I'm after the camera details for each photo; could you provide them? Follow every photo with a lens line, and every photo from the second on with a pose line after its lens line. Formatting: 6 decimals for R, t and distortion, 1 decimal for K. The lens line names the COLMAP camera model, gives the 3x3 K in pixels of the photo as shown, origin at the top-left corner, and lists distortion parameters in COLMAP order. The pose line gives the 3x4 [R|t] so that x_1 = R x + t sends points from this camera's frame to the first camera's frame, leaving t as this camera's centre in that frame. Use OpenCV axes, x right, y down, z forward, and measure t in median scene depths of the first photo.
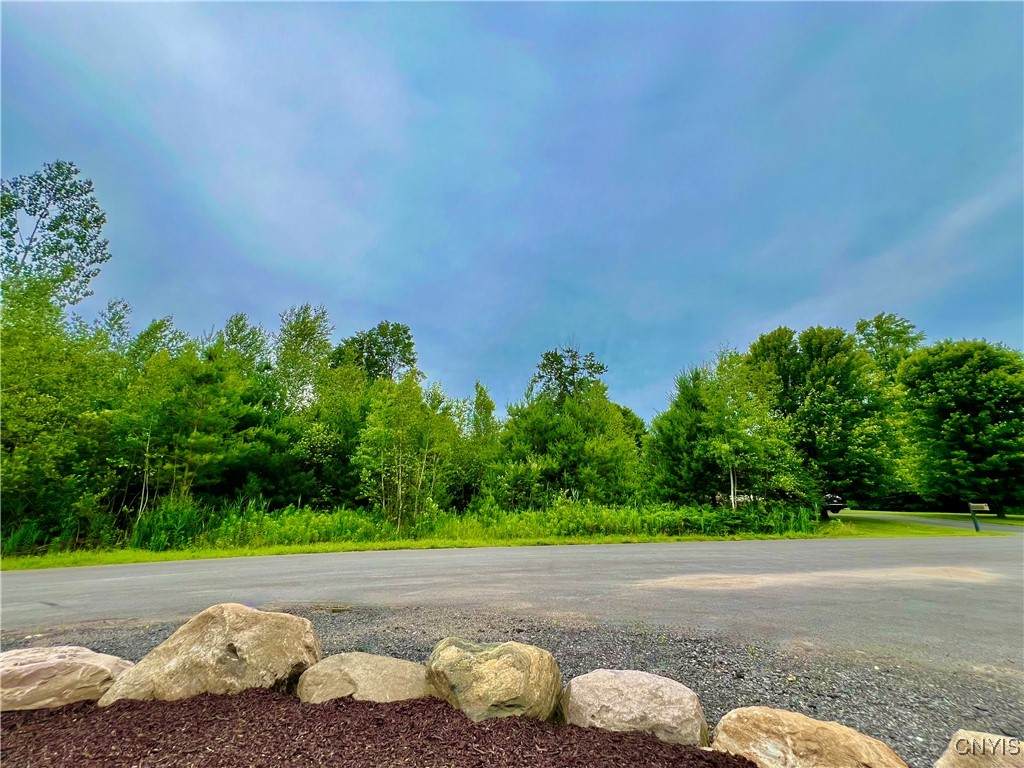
lens RADIAL K [[412.6, 0, 514.2], [0, 412.6, 383.6], [0, 0, 1]] dist [0.000129, 0.000598]
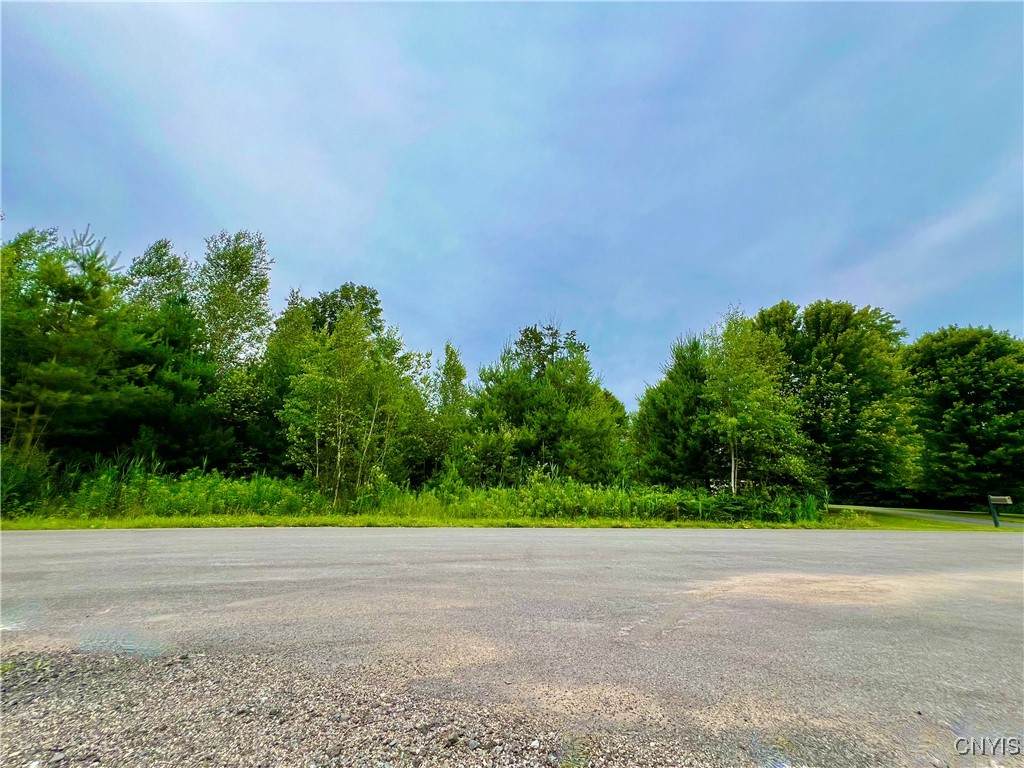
lens RADIAL K [[412.7, 0, 514.0], [0, 412.7, 381.6], [0, 0, 1]] dist [0.000034, 0.000448]
pose [[0.997020, 0.049233, 0.059396, 0.006324], [-0.050559, 0.998500, 0.021033, 0.071216], [-0.058272, -0.023973, 0.998013, 0.160384]]
